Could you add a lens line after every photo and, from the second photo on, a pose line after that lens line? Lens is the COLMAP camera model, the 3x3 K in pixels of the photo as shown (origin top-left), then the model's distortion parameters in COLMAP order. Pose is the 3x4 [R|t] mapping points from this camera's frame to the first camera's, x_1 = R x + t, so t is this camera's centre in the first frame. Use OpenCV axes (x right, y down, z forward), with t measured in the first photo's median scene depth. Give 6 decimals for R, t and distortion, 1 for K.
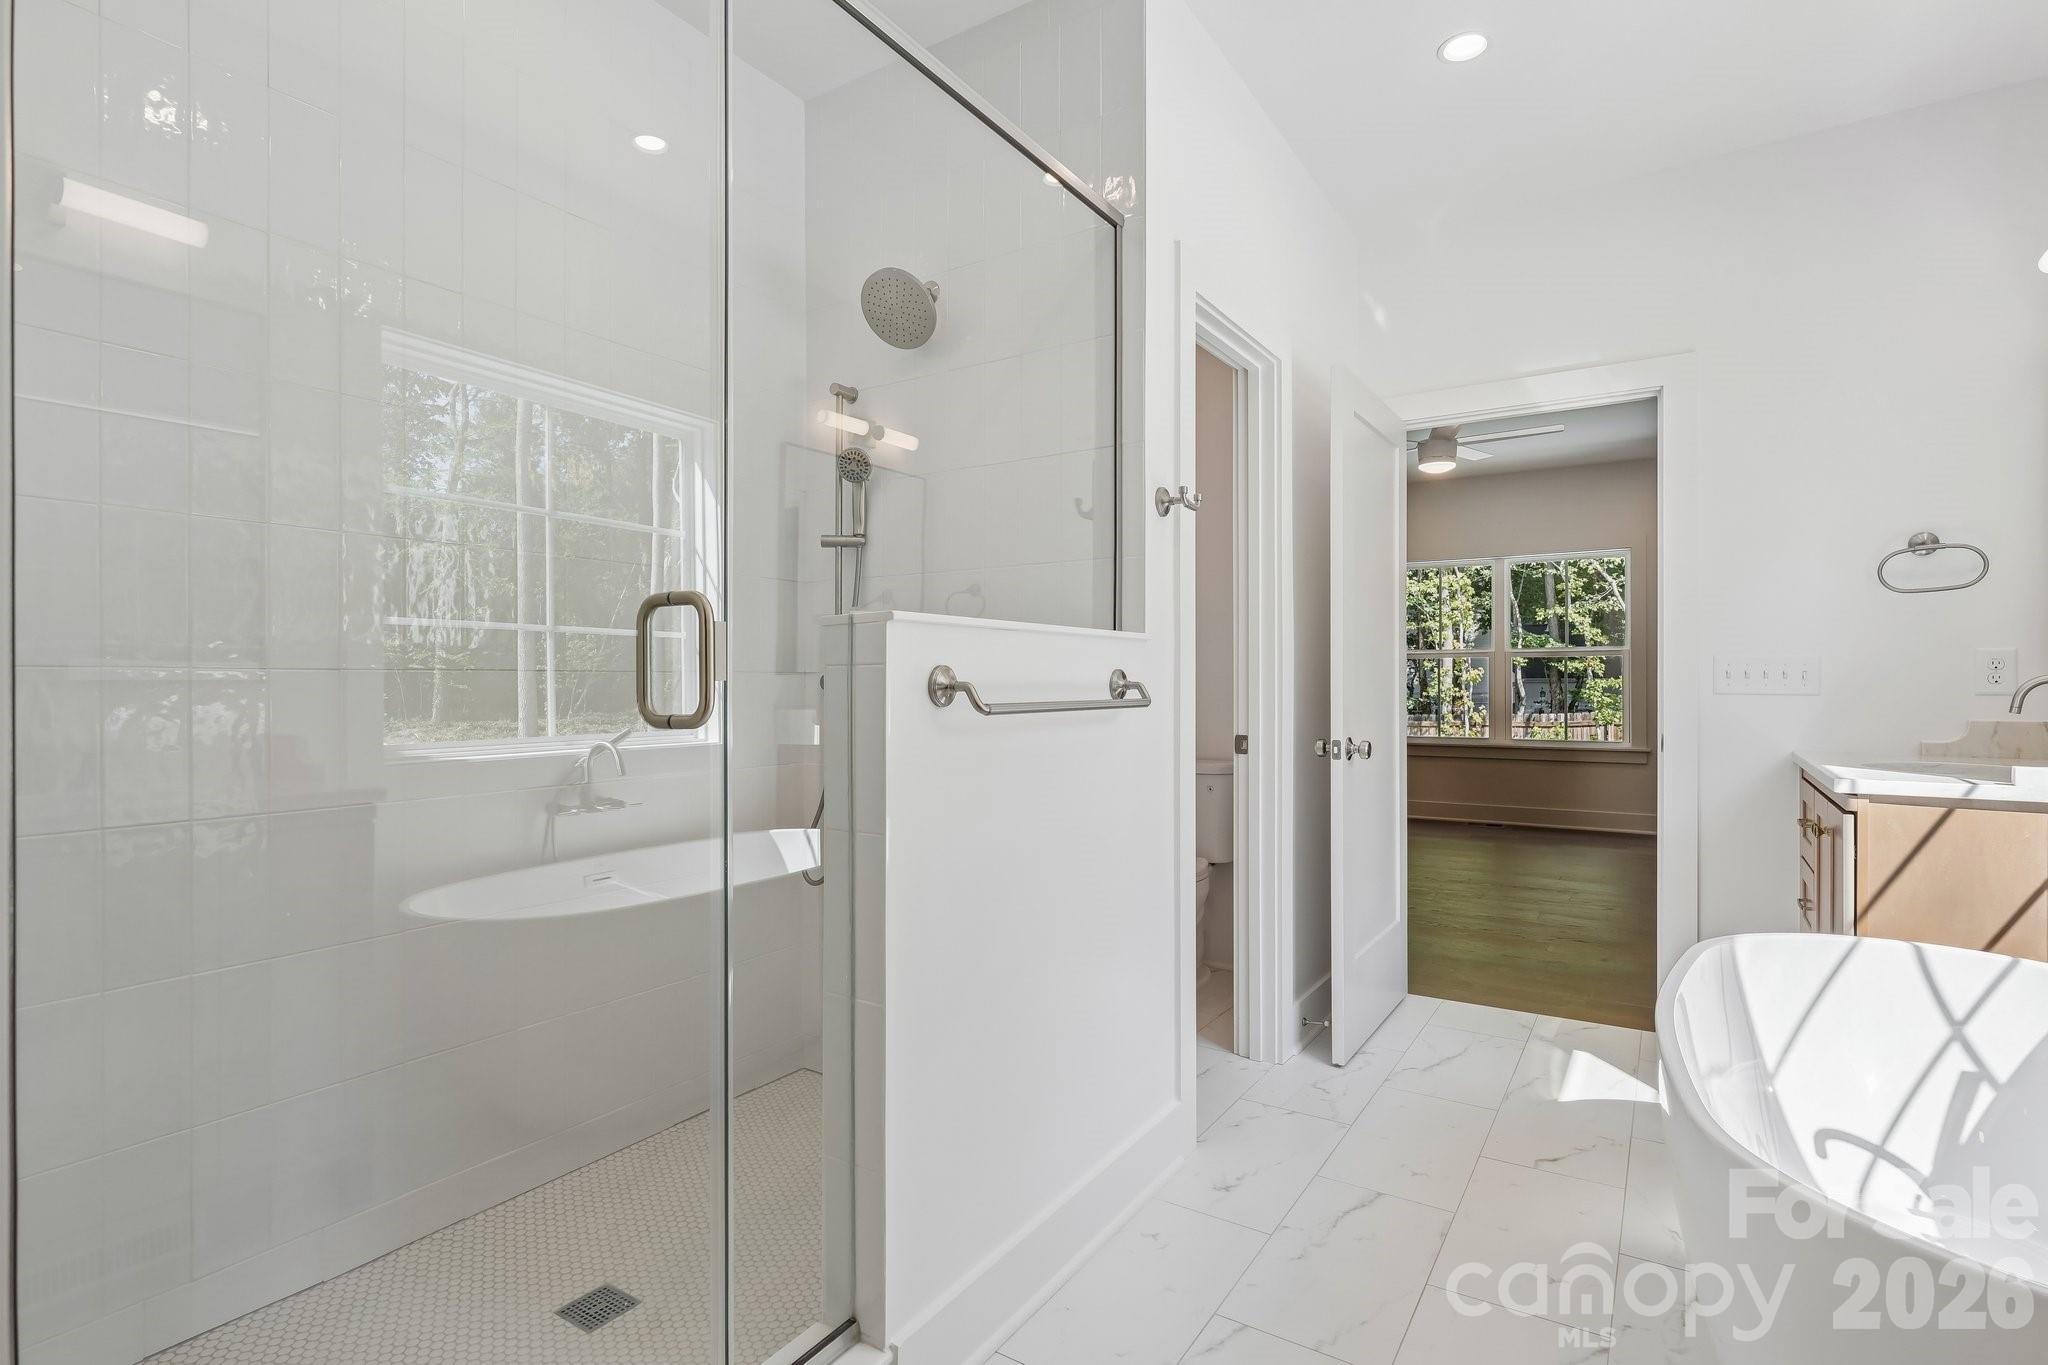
lens RADIAL K [[1016.6, 0, 1018.0], [0, 1016.6, 686.2], [0, 0, 1]] dist [0.005527, 0.000556]
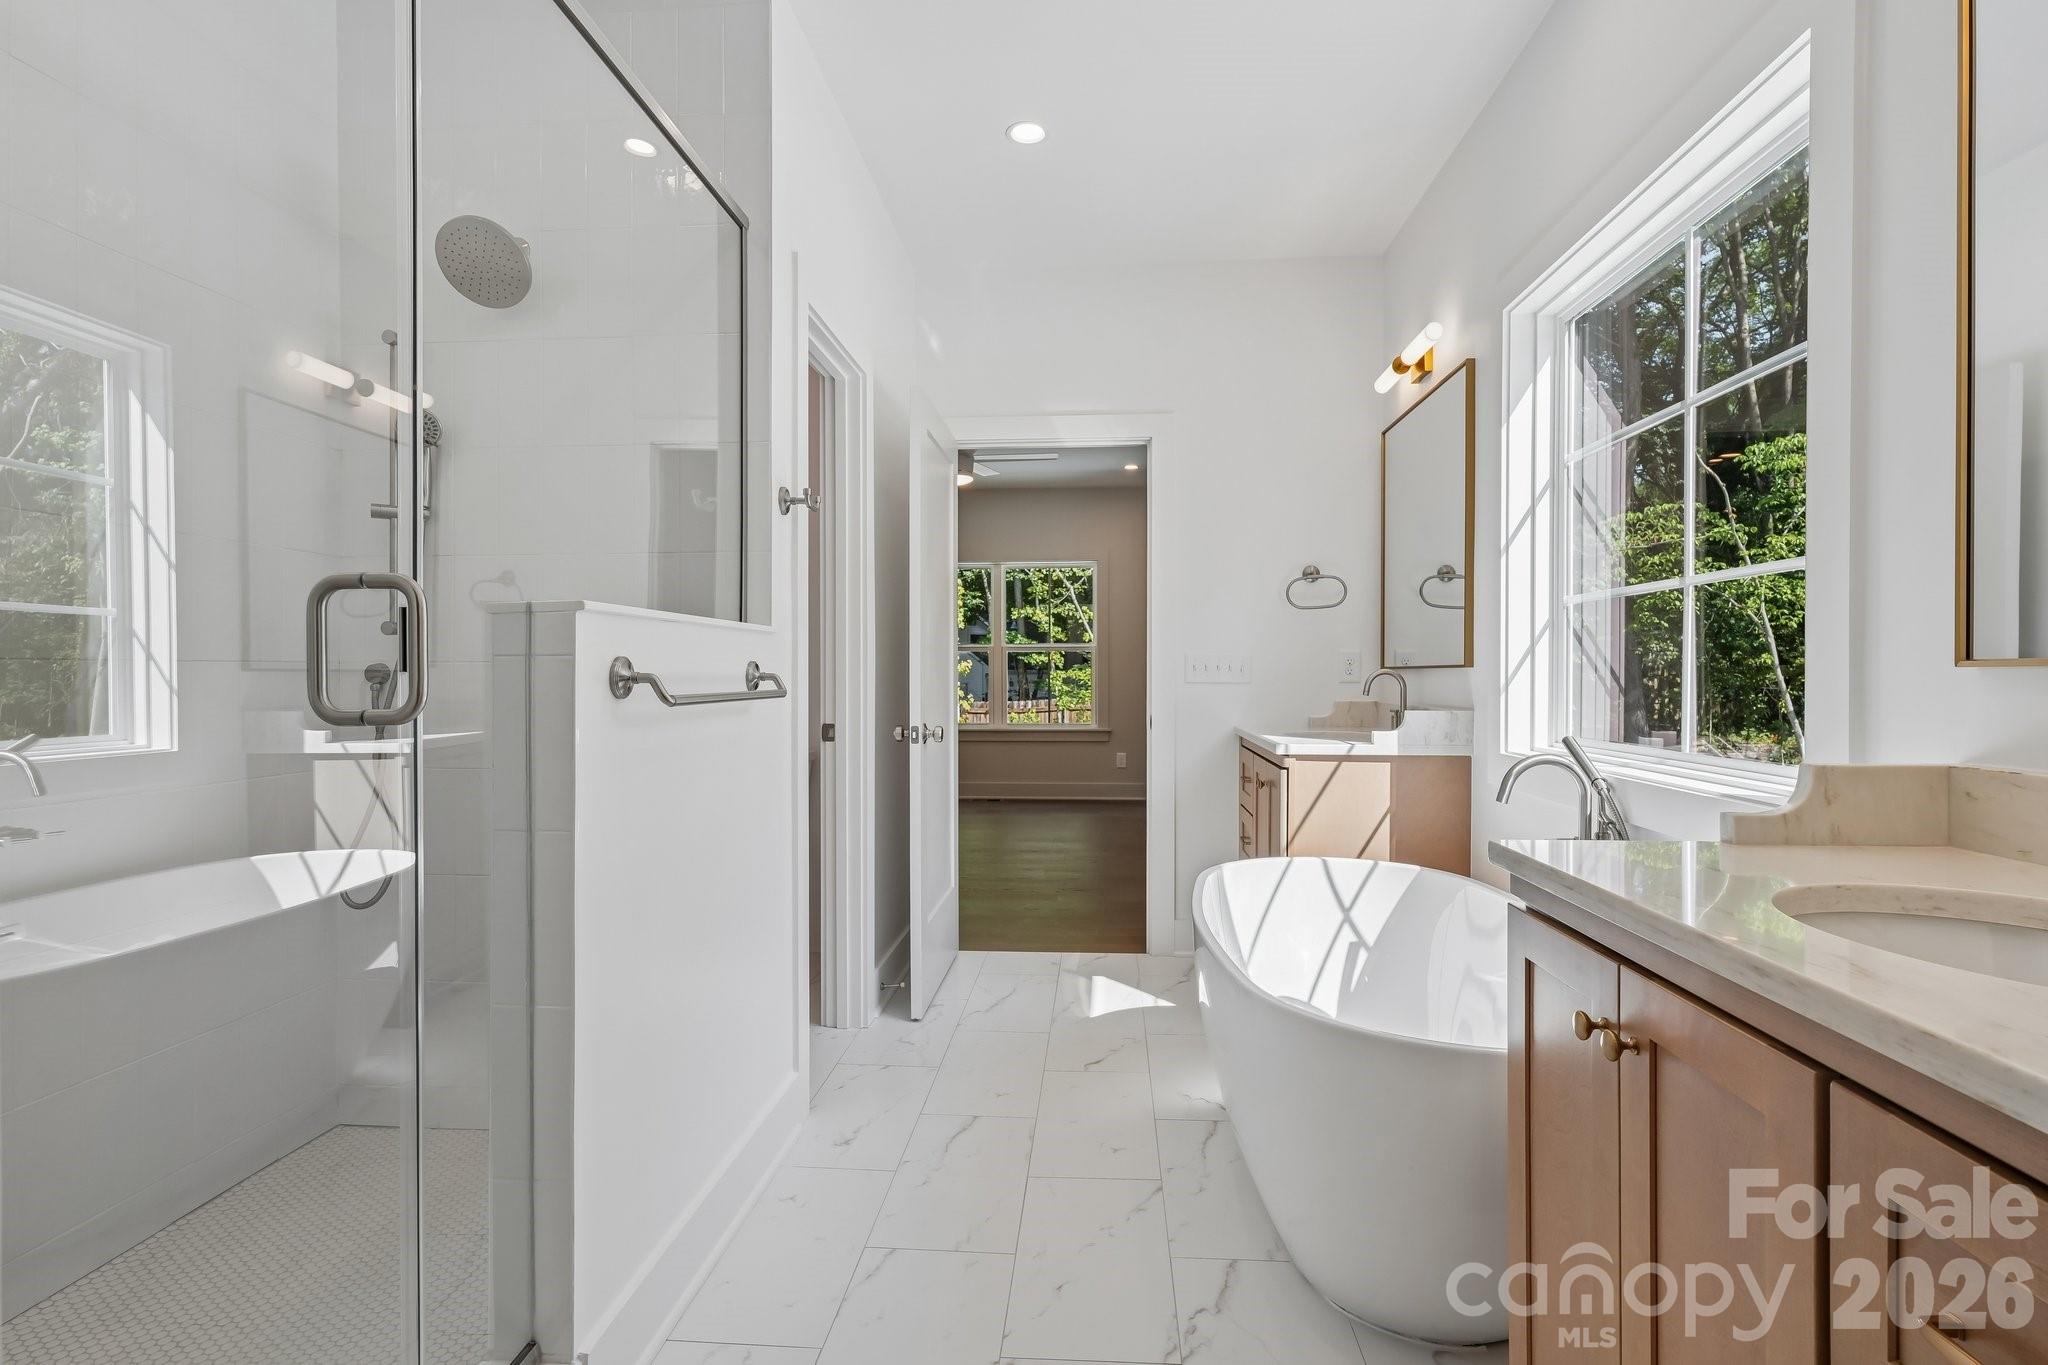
lens RADIAL K [[1016.6, 0, 1036.5], [0, 1016.6, 683.5], [0, 0, 1]] dist [0.005527, 0.000556]
pose [[0.875637, -0.004215, 0.482952, -0.122131], [0.001209, 0.999978, 0.006534, -0.000294], [-0.482969, -0.005138, 0.875623, -0.035559]]
